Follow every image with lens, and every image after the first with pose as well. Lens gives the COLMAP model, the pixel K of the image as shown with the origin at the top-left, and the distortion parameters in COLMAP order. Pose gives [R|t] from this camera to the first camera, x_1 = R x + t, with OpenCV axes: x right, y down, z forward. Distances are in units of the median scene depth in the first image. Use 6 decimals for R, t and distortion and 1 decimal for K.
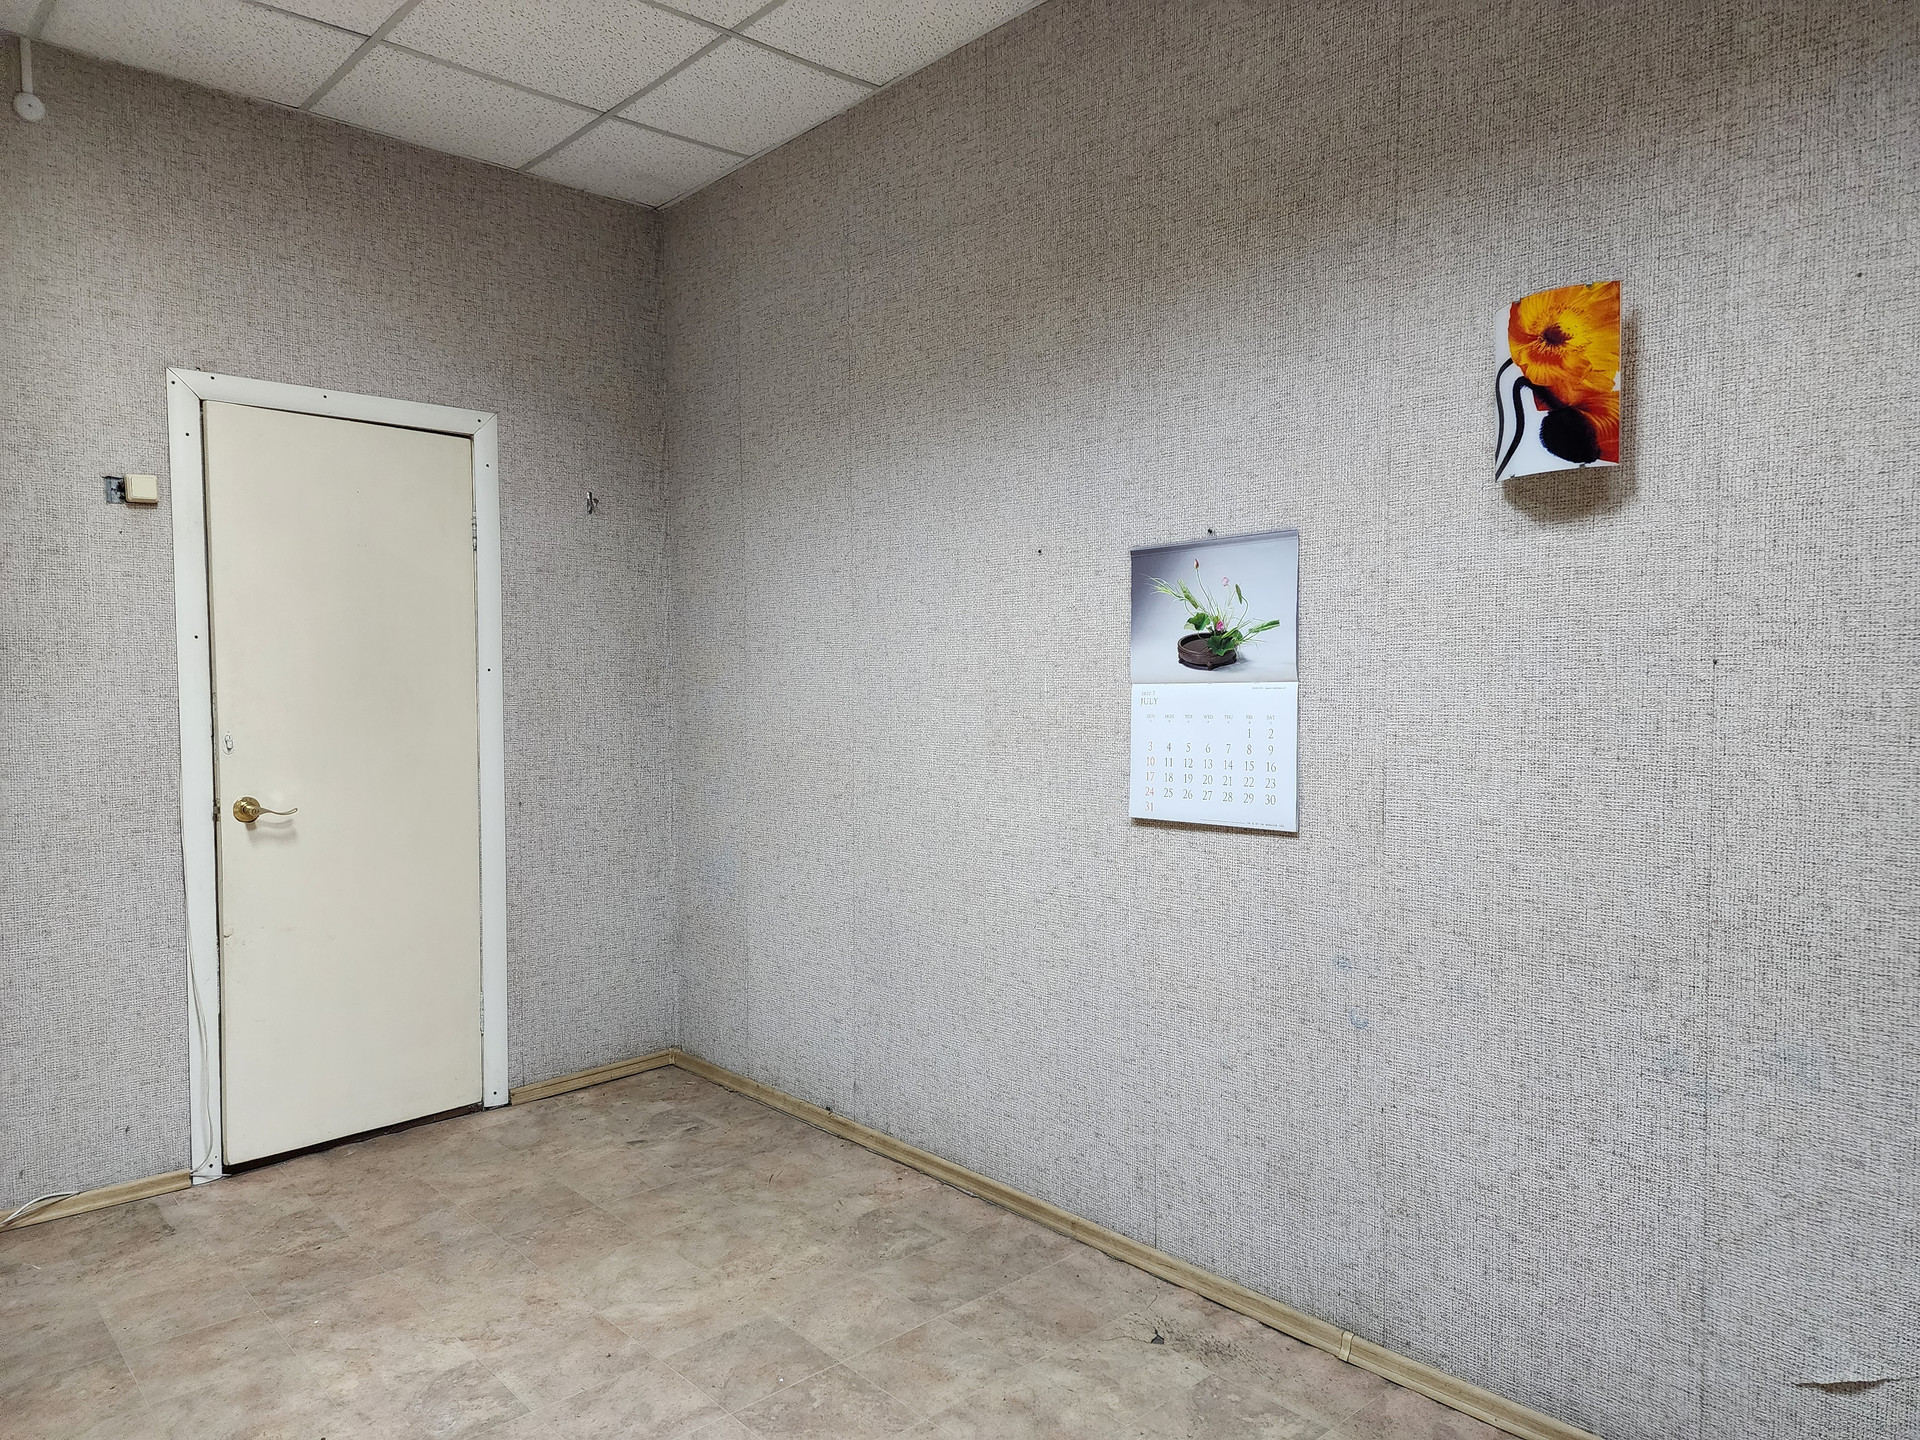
lens RADIAL K [[1303.7, 0, 966.2], [0, 1303.7, 725.1], [0, 0, 1]] dist [0.072726, -0.066214]
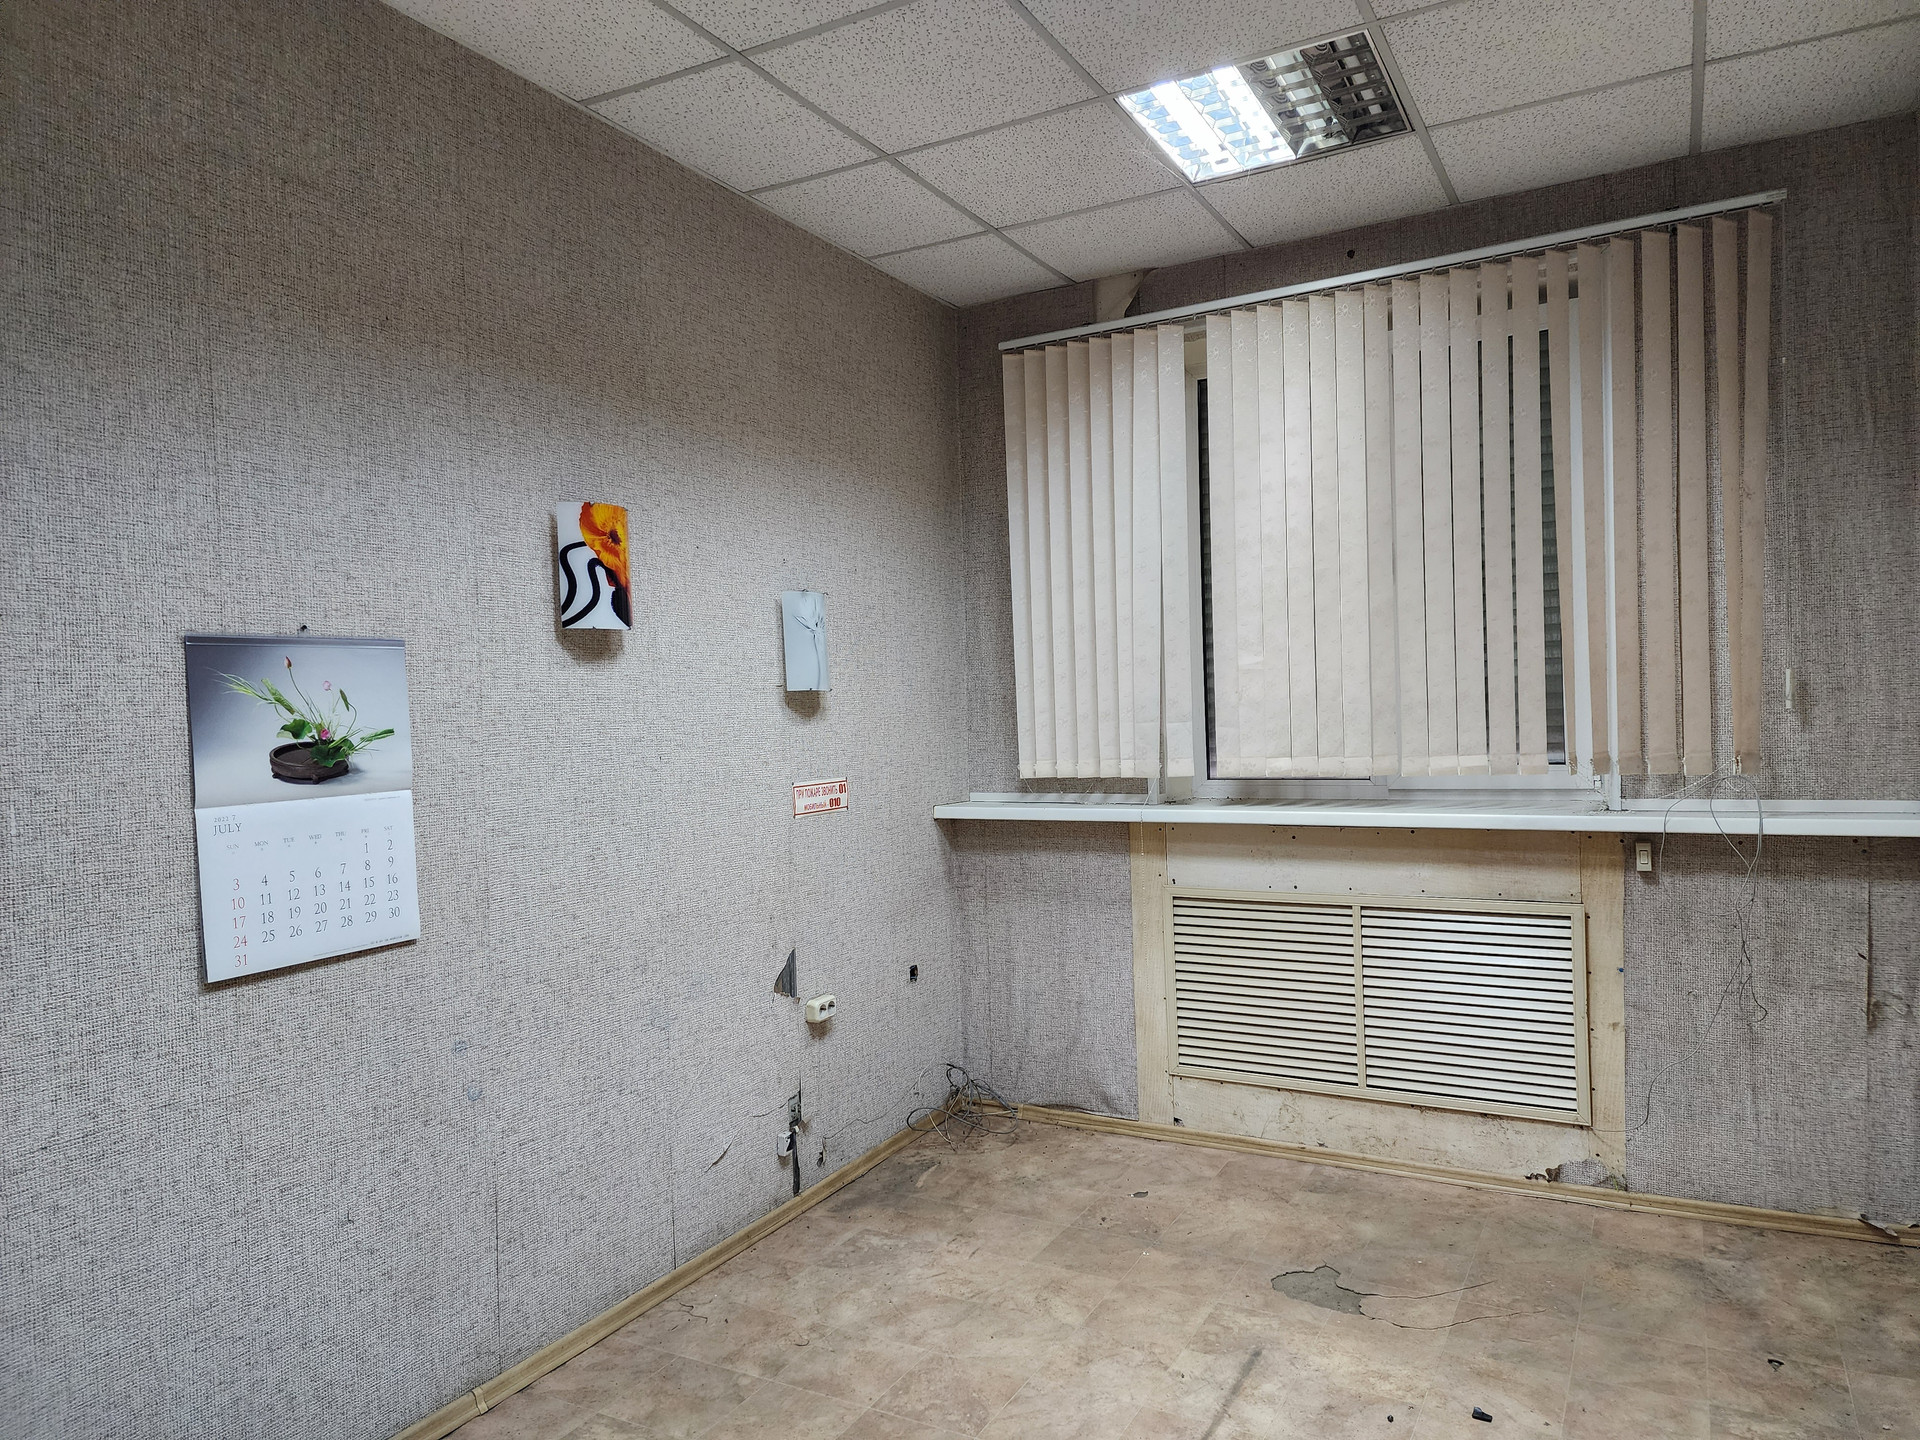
lens RADIAL K [[1303.7, 0, 968.1], [0, 1303.7, 724.7], [0, 0, 1]] dist [0.072726, -0.066214]
pose [[-0.345556, 0.007796, 0.938366, -0.827093], [0.069014, 0.997469, 0.017128, -0.068544], [-0.935857, 0.070679, -0.345220, 0.913550]]
